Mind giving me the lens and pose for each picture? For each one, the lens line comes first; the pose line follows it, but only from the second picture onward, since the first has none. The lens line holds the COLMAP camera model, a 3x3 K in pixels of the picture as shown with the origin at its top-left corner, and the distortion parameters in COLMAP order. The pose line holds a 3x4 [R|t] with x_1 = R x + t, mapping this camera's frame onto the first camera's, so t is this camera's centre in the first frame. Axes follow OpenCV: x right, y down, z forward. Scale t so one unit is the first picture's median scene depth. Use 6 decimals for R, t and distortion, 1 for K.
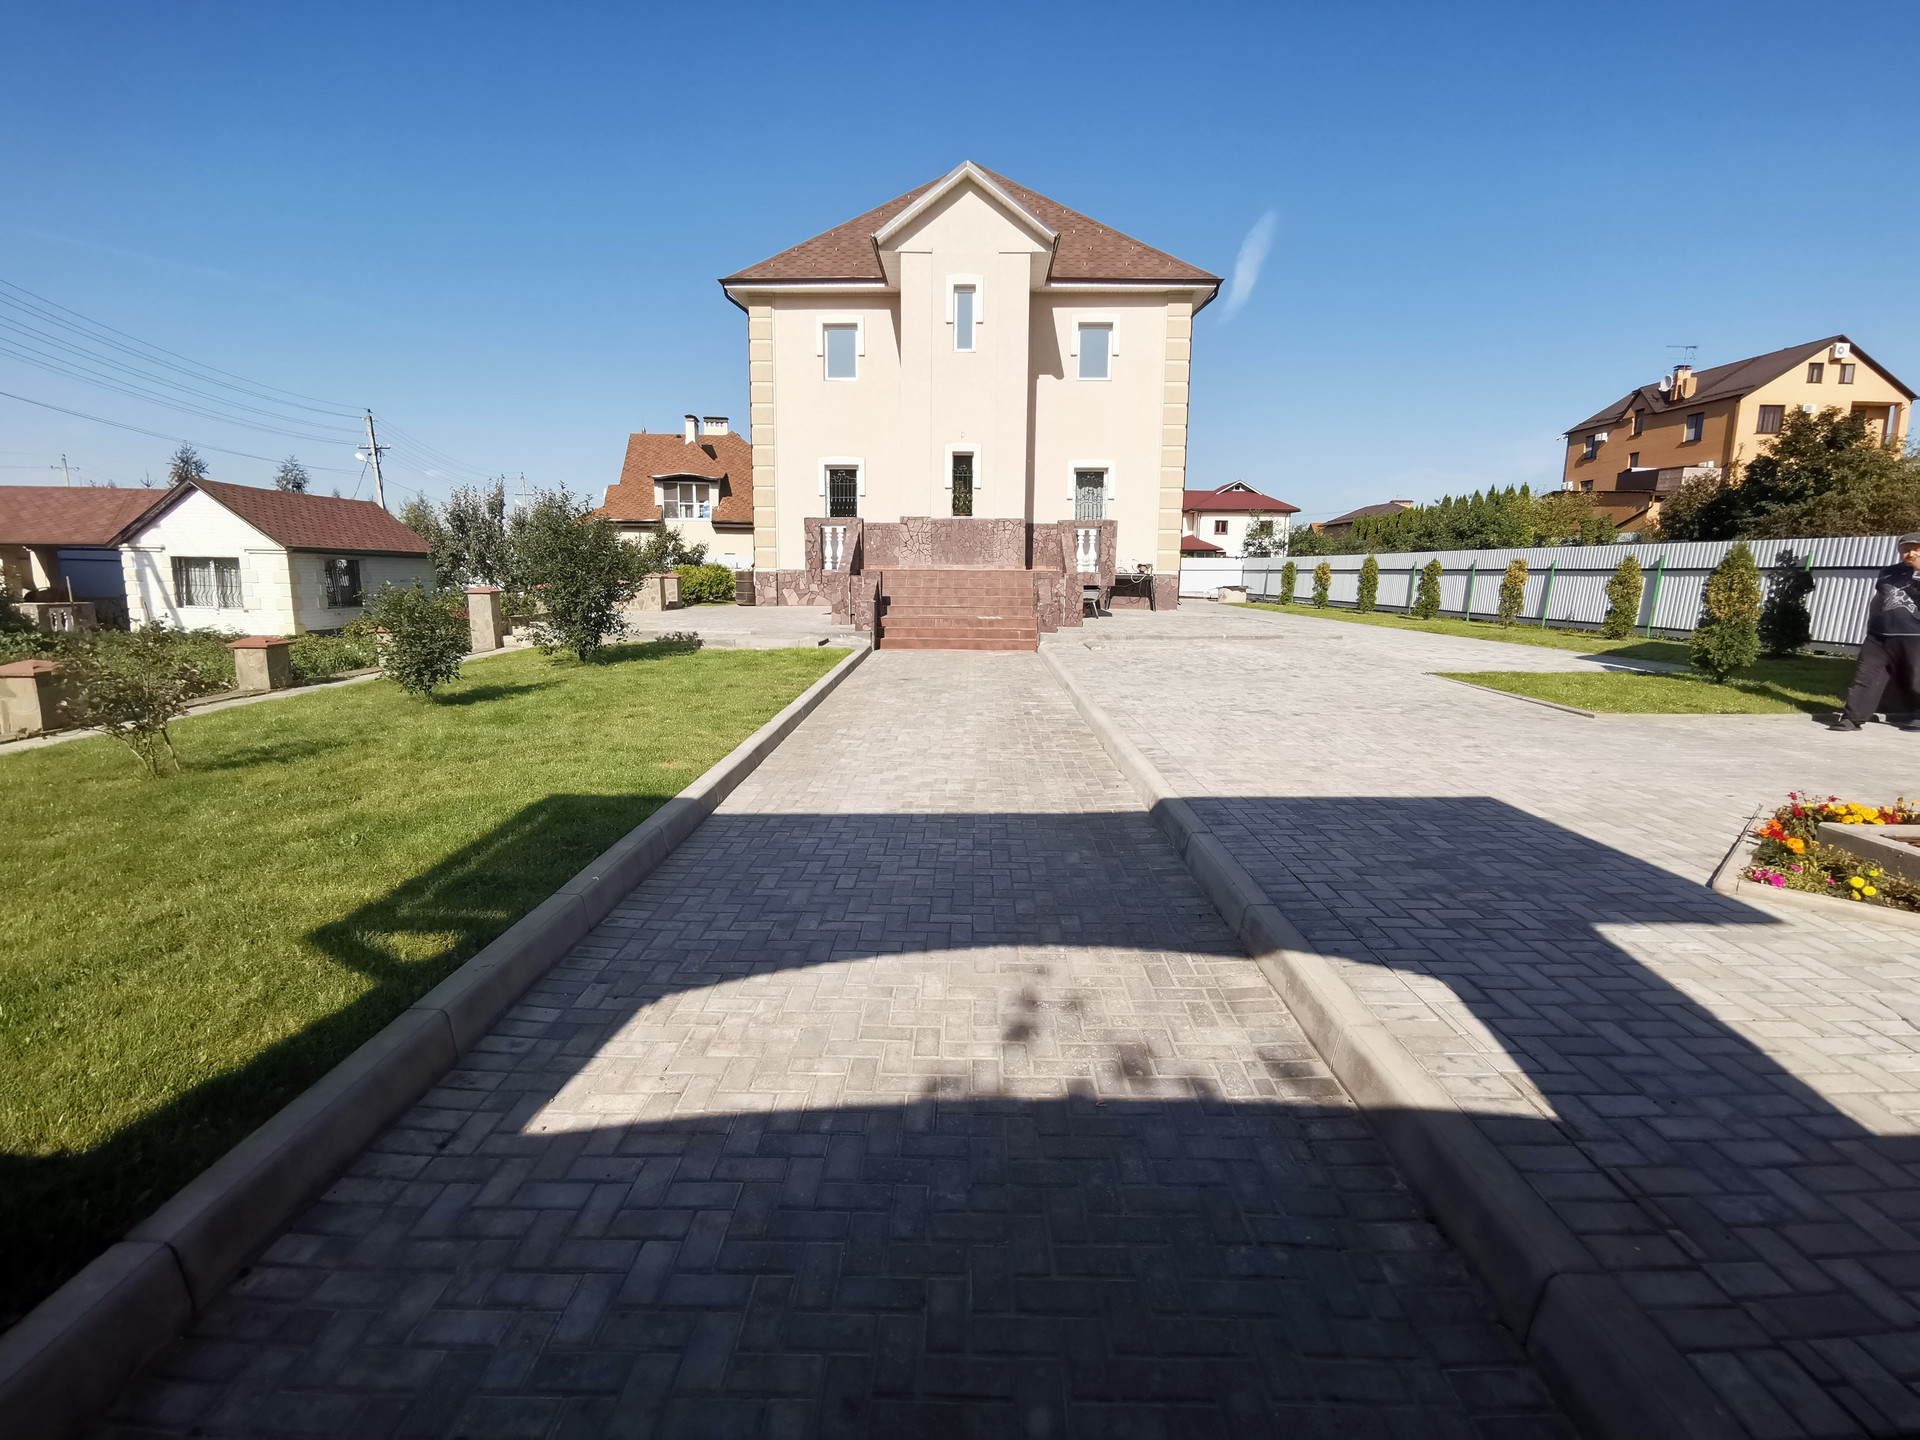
lens RADIAL K [[888.6, 0, 954.6], [0, 888.6, 718.0], [0, 0, 1]] dist [0.004848, 0.003073]
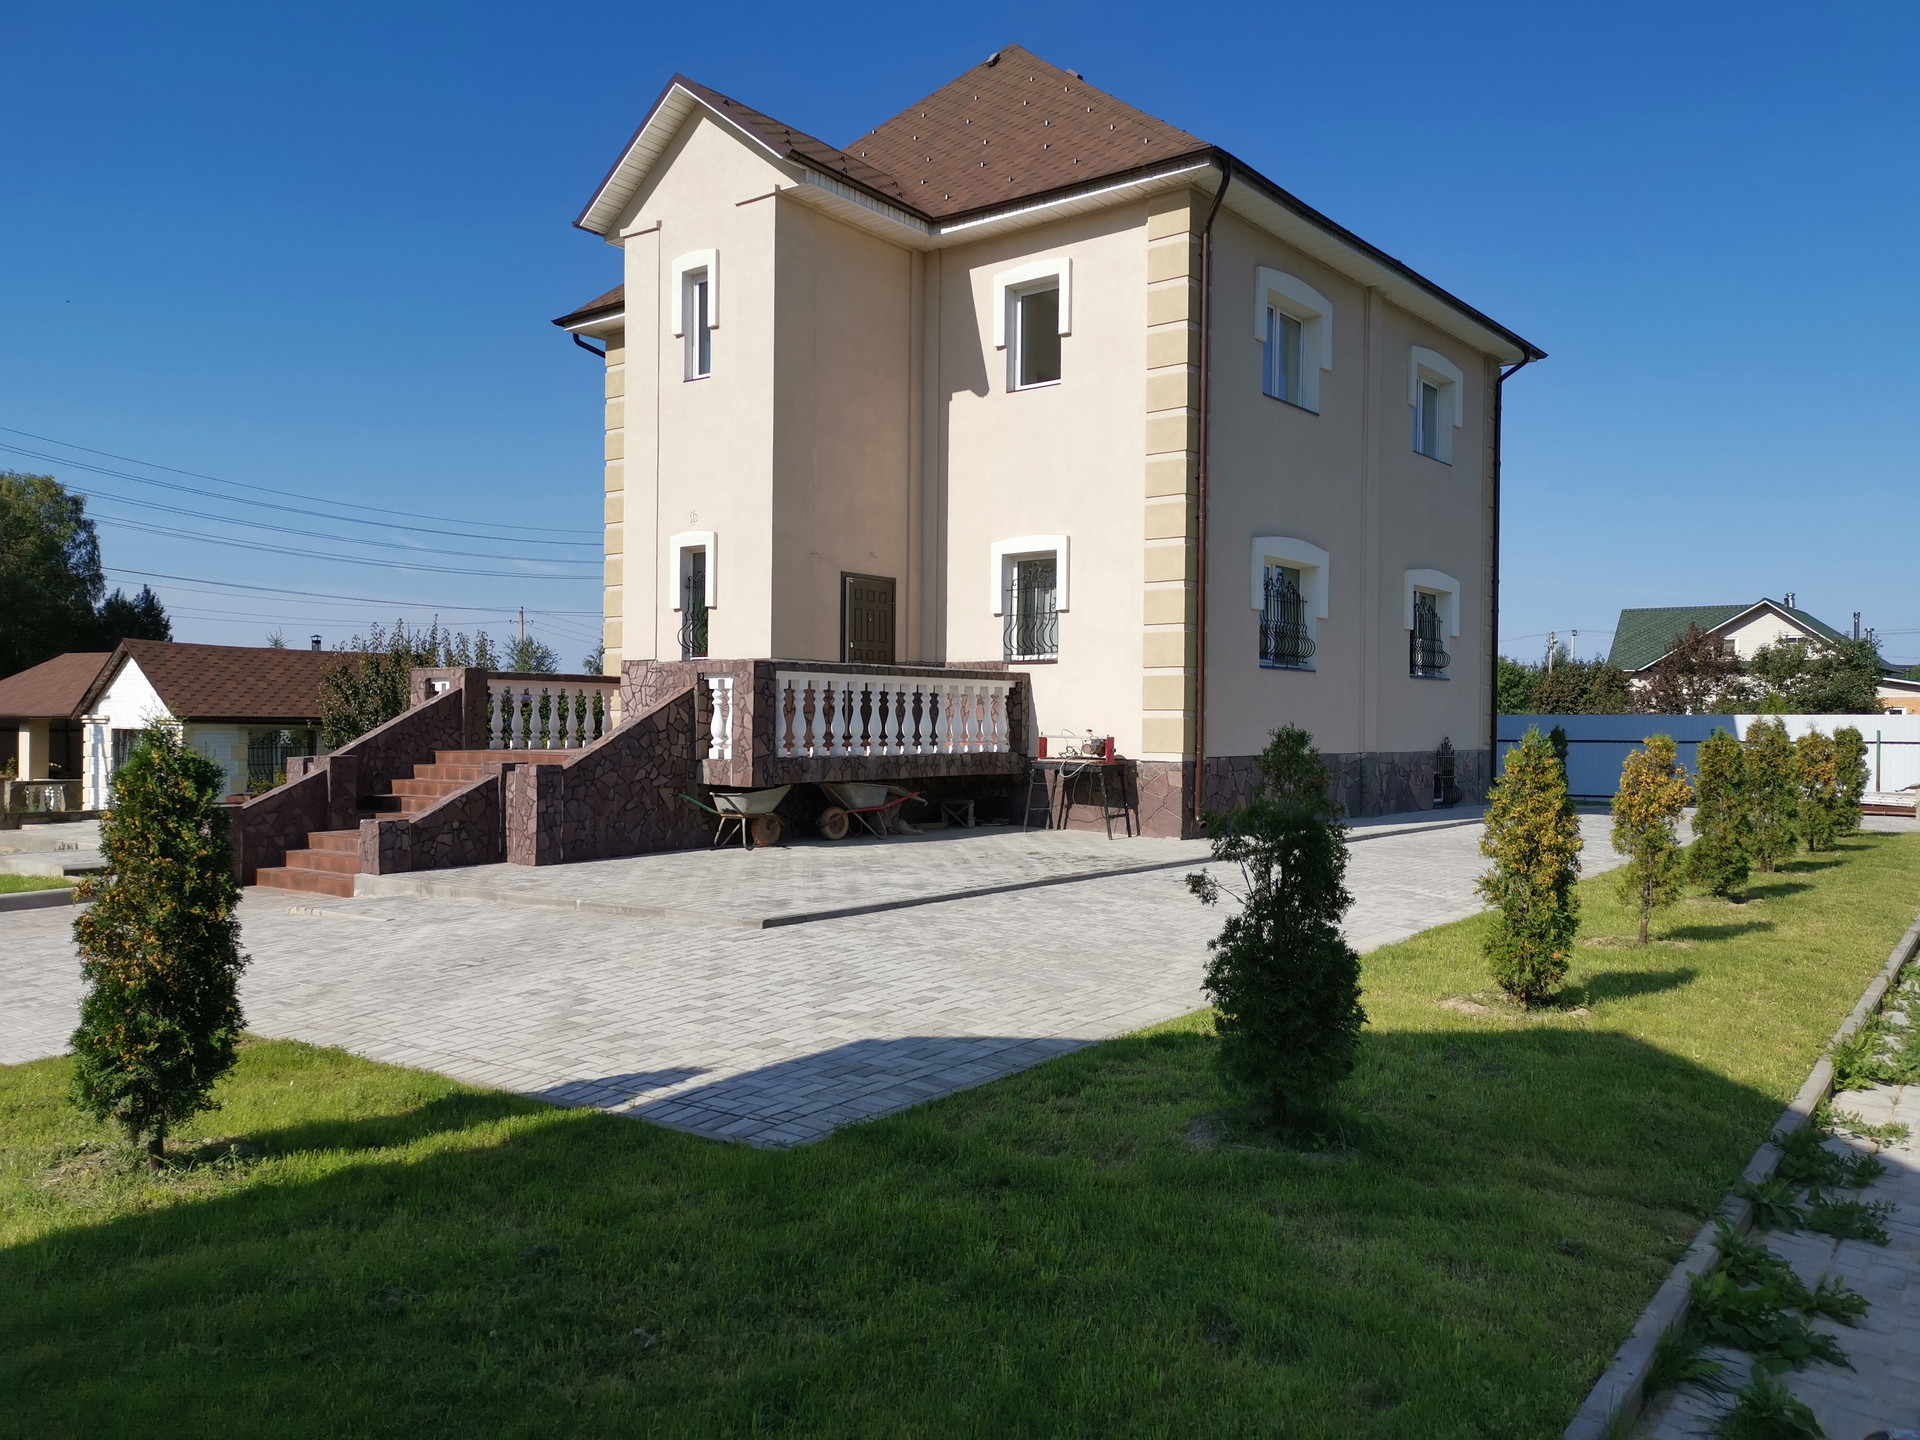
lens RADIAL K [[1473.9, 0, 933.6], [0, 1473.9, 726.7], [0, 0, 1]] dist [0.070089, -0.064422]
pose [[0.810125, -0.002470, -0.586252, 0.587840], [-0.096891, 0.985676, -0.138043, -0.060322], [0.578196, 0.168634, 0.798281, 0.303457]]
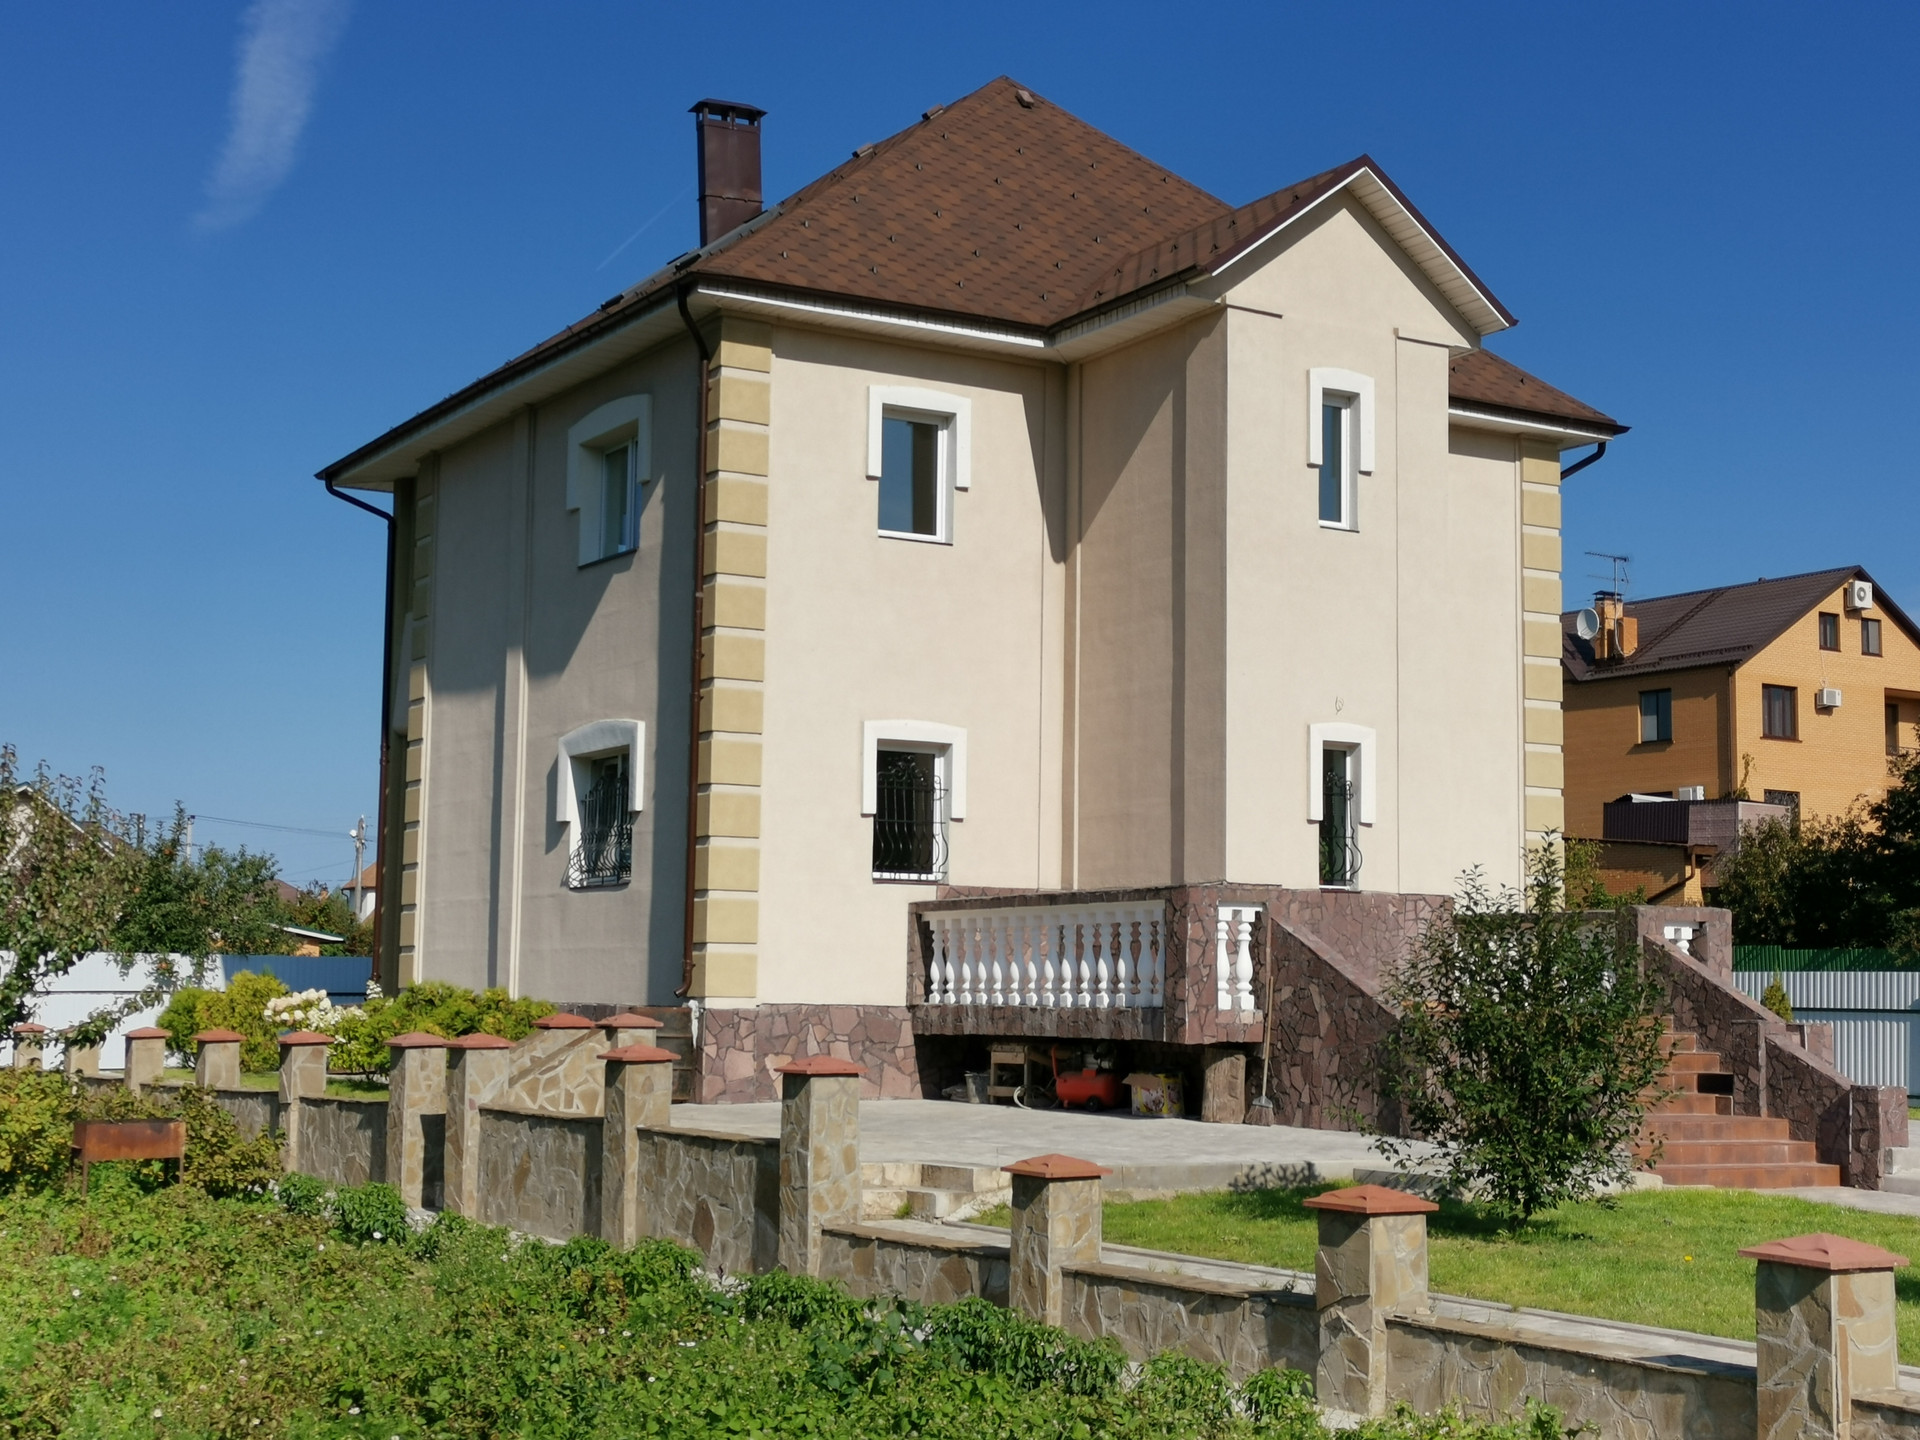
lens RADIAL K [[2669.5, 0, 960.6], [0, 2669.5, 719.6], [0, 0, 1]] dist [0.220010, 0.000000]
pose [[0.839952, 0.060381, 0.539292, -0.740144], [0.082582, 0.967993, -0.237003, -0.009276], [-0.536341, 0.243607, 0.808081, 0.020604]]
